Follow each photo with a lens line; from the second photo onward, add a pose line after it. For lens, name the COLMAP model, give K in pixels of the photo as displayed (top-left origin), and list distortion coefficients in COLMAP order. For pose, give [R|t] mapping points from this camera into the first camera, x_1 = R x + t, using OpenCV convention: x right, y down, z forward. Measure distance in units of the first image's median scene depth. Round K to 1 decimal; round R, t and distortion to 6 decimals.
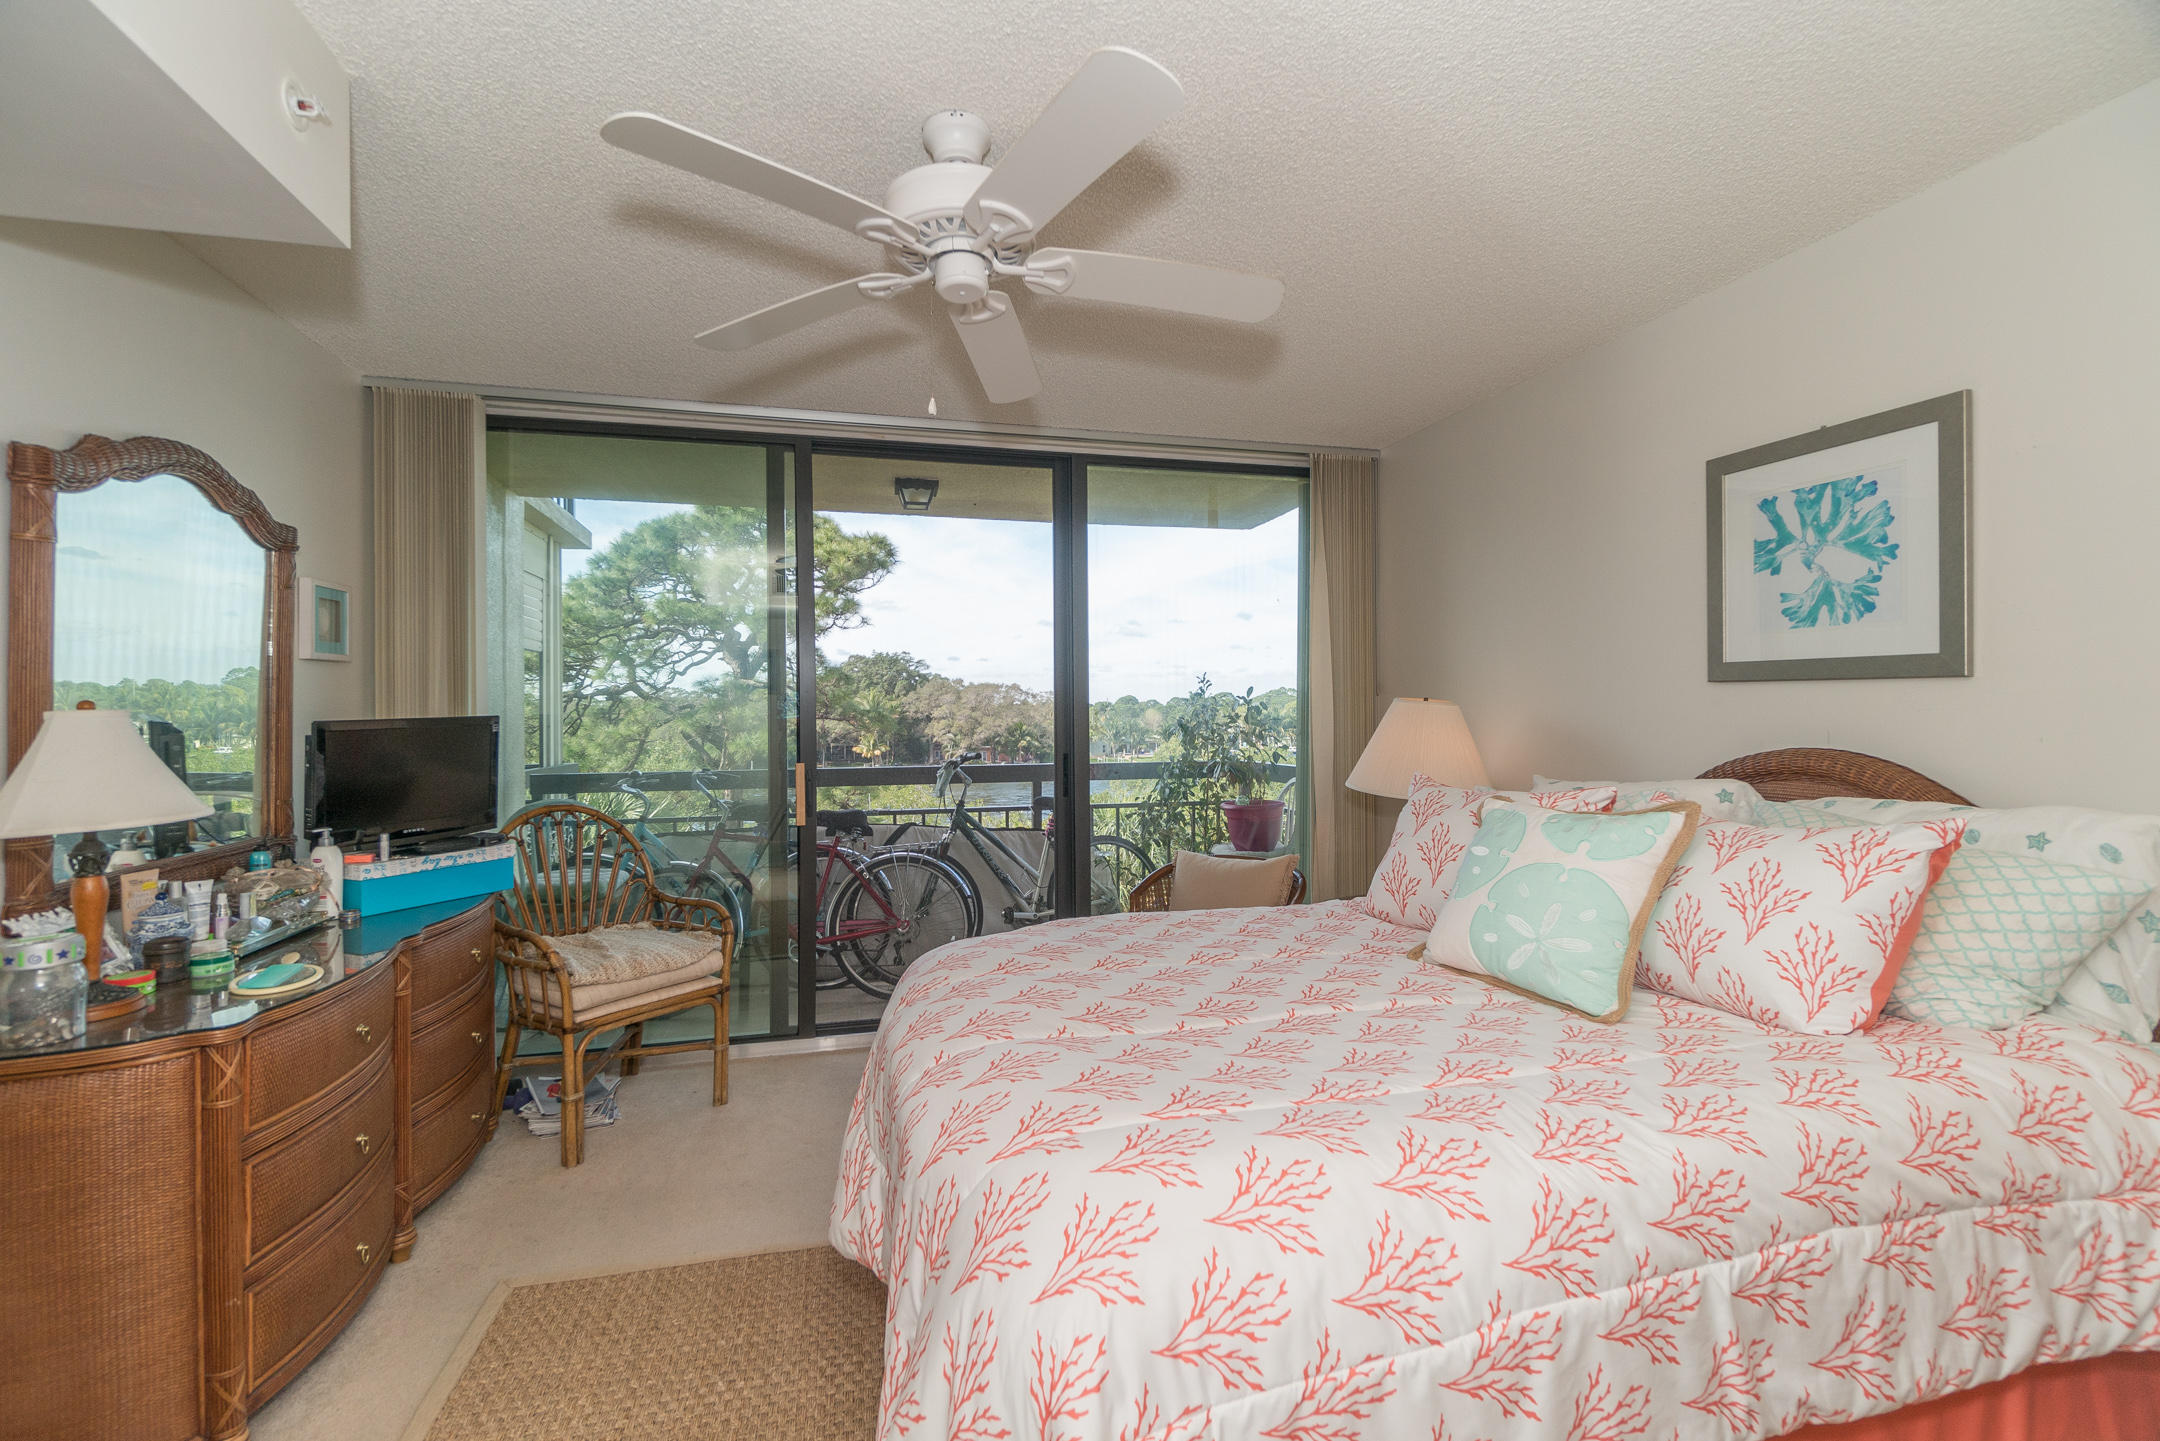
lens RADIAL K [[957.4, 0, 1088.0], [0, 957.4, 700.4], [0, 0, 1]] dist [-0.000425, 0.000864]
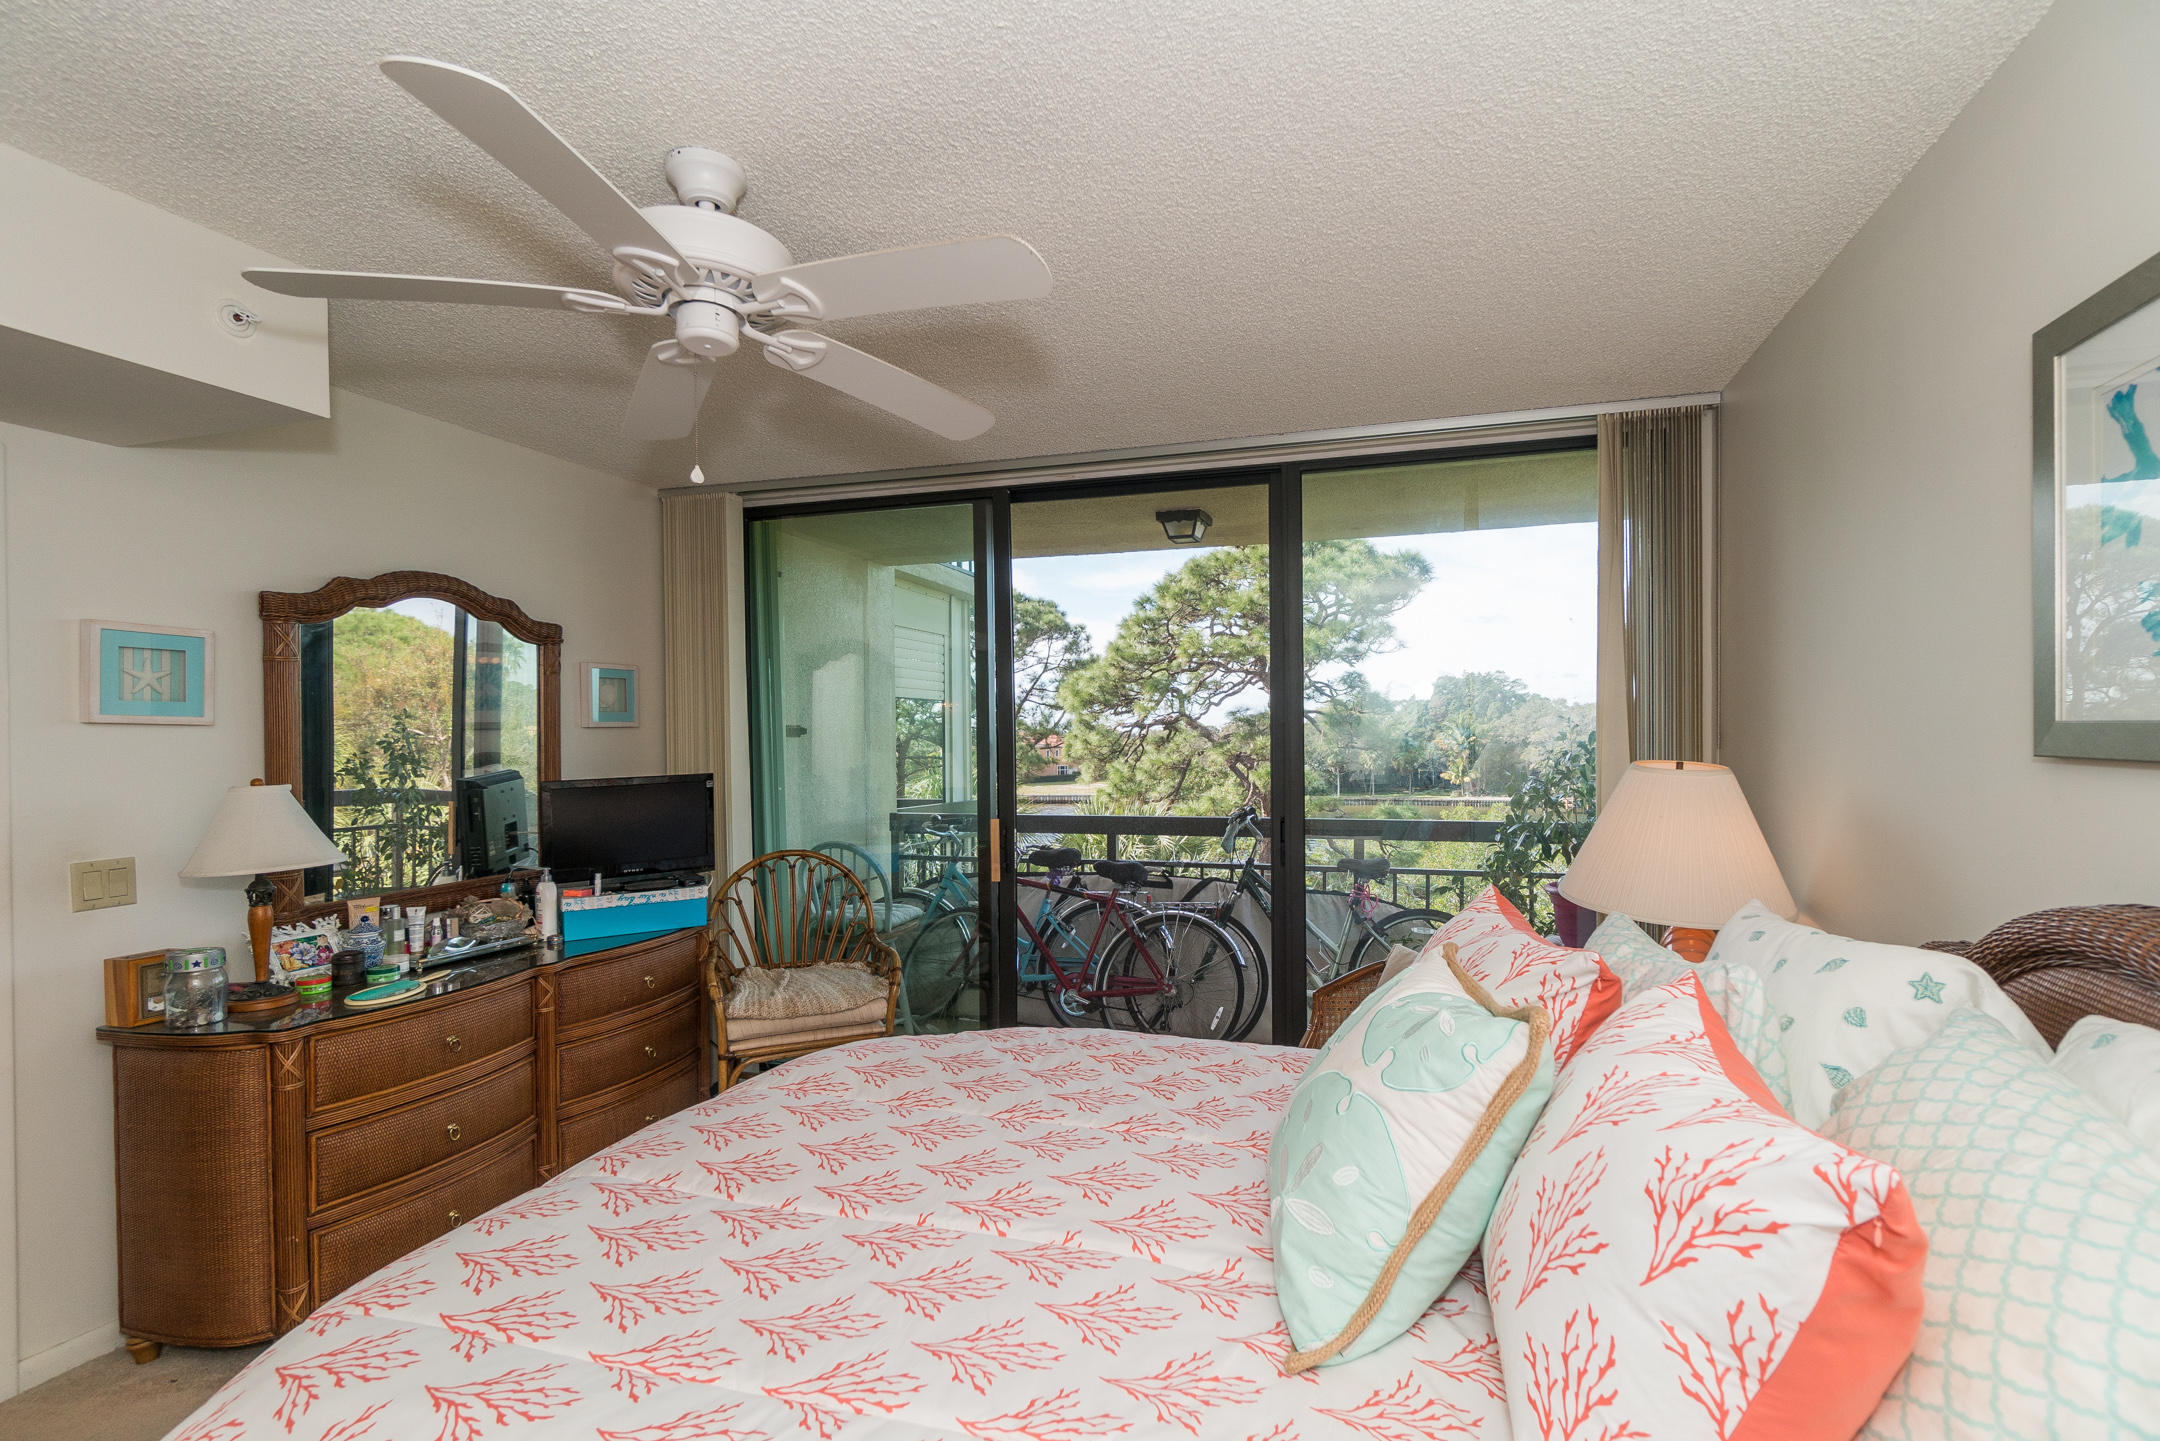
lens RADIAL K [[988.4, 0, 1137.3], [0, 988.4, 748.8], [0, 0, 1]] dist [0.000383, 0.000322]
pose [[0.858144, 0.003025, -0.513401, 0.609869], [0.009626, 0.999712, 0.021979, -0.049006], [0.513319, -0.023803, 0.857867, 0.341783]]
